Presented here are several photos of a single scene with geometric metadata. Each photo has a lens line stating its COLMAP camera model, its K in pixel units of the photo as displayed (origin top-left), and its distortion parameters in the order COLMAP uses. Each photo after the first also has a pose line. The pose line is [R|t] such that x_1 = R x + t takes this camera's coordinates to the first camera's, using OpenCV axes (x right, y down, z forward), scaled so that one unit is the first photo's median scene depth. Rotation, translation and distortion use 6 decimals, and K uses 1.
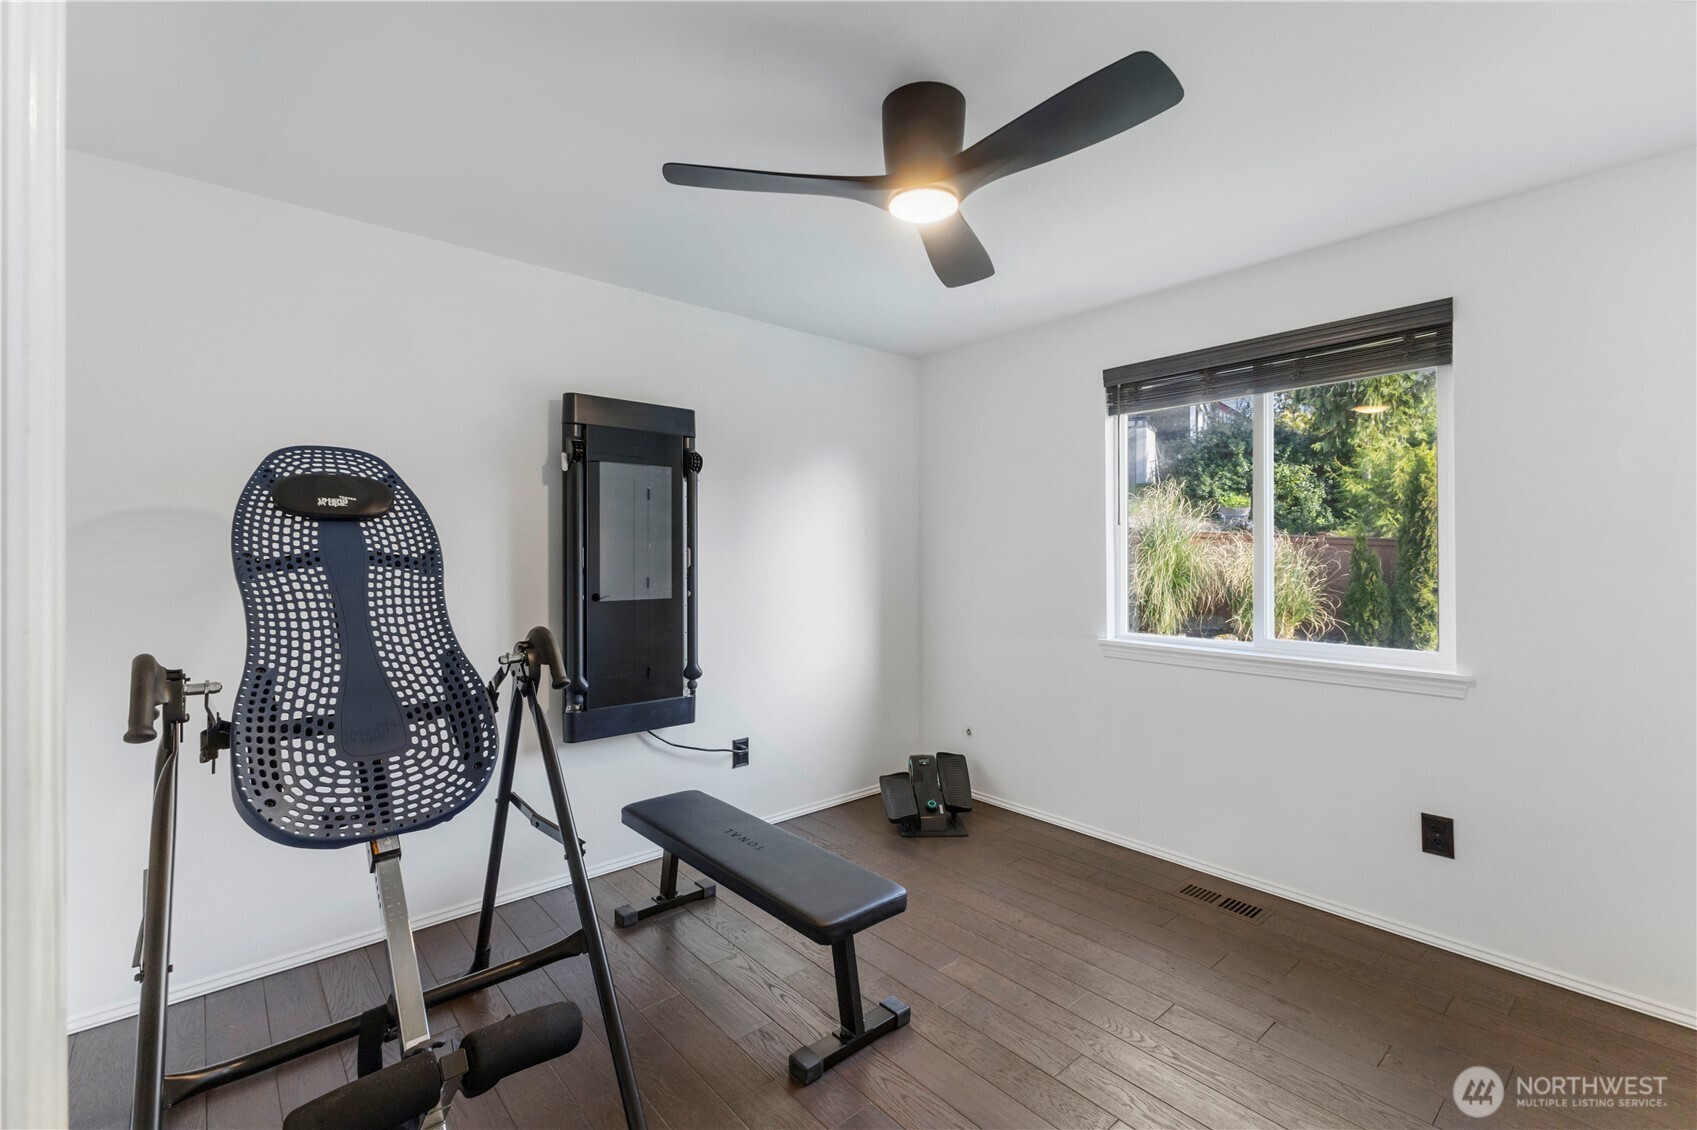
lens RADIAL K [[731.5, 0, 847.4], [0, 731.5, 562.9], [0, 0, 1]] dist [0.016651, -0.006951]
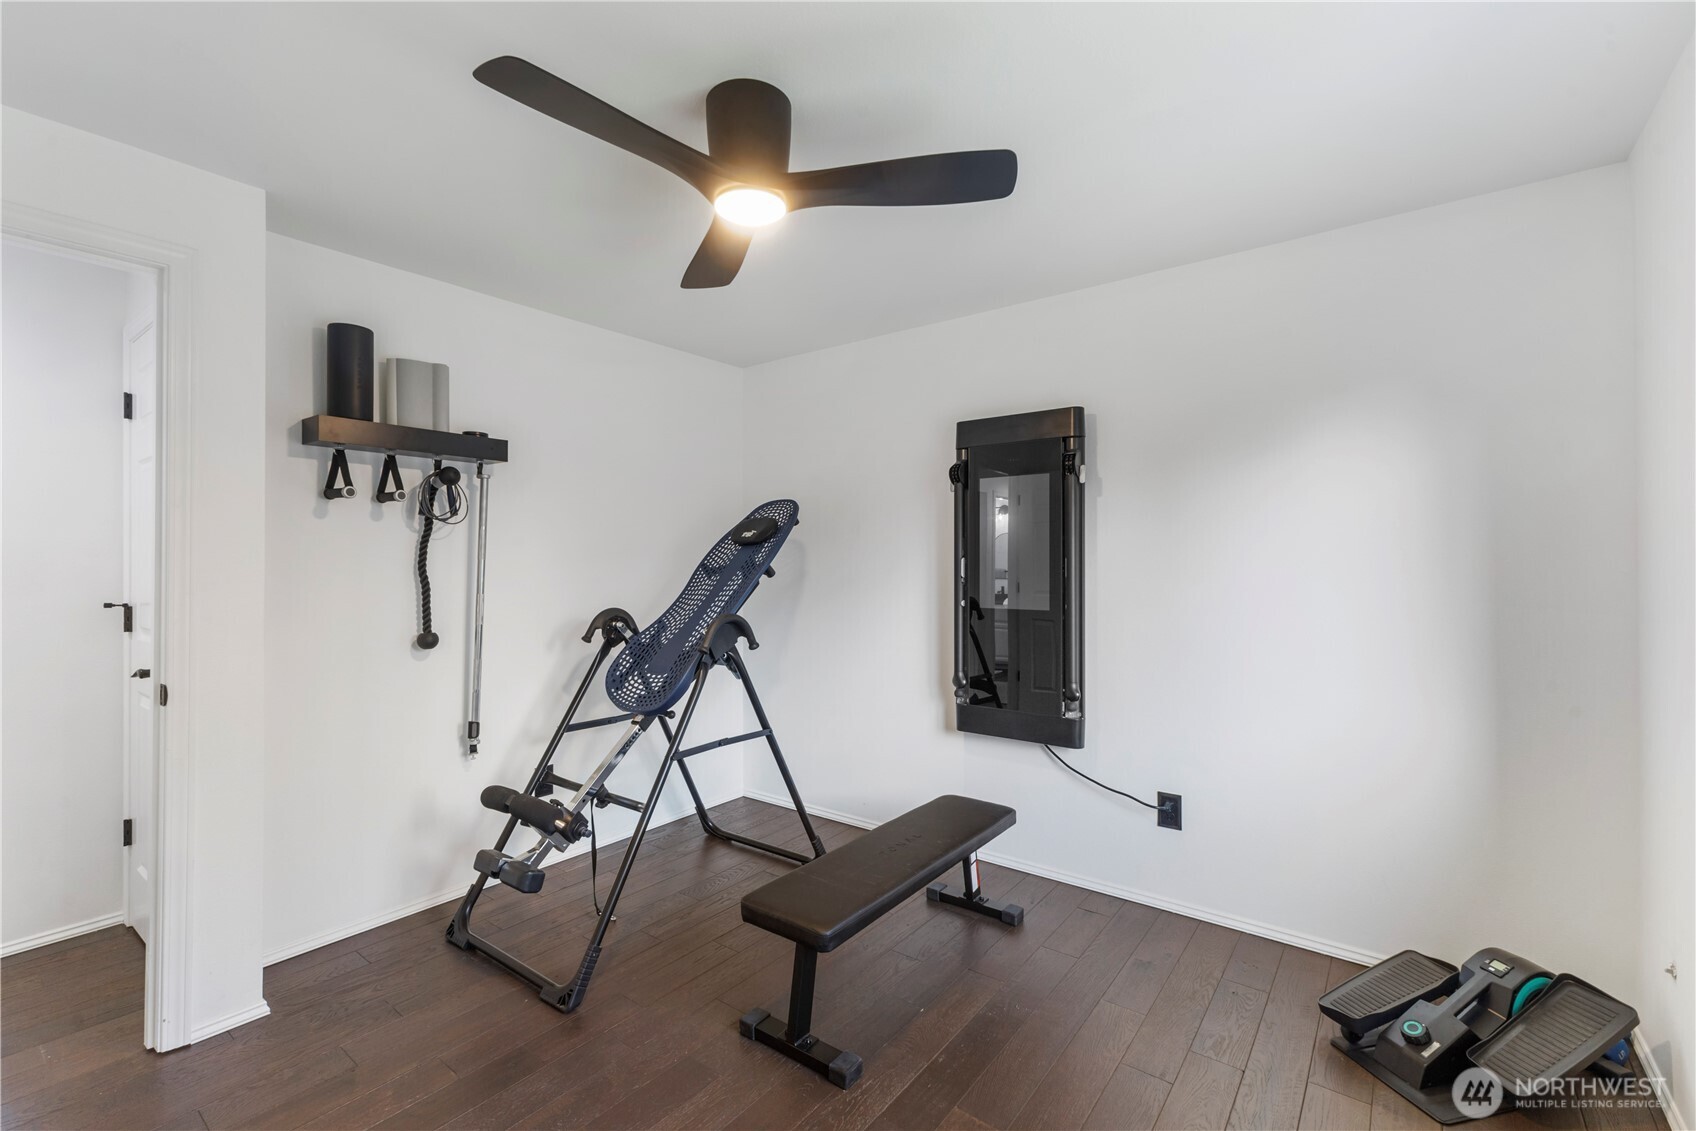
lens RADIAL K [[731.1, 0, 846.9], [0, 731.1, 563.4], [0, 0, 1]] dist [0.016651, -0.006951]
pose [[0.204265, 0.001416, -0.978915, 0.642436], [-0.009201, 0.999958, -0.000473, -0.009644], [0.978872, 0.009104, 0.204270, 0.549111]]
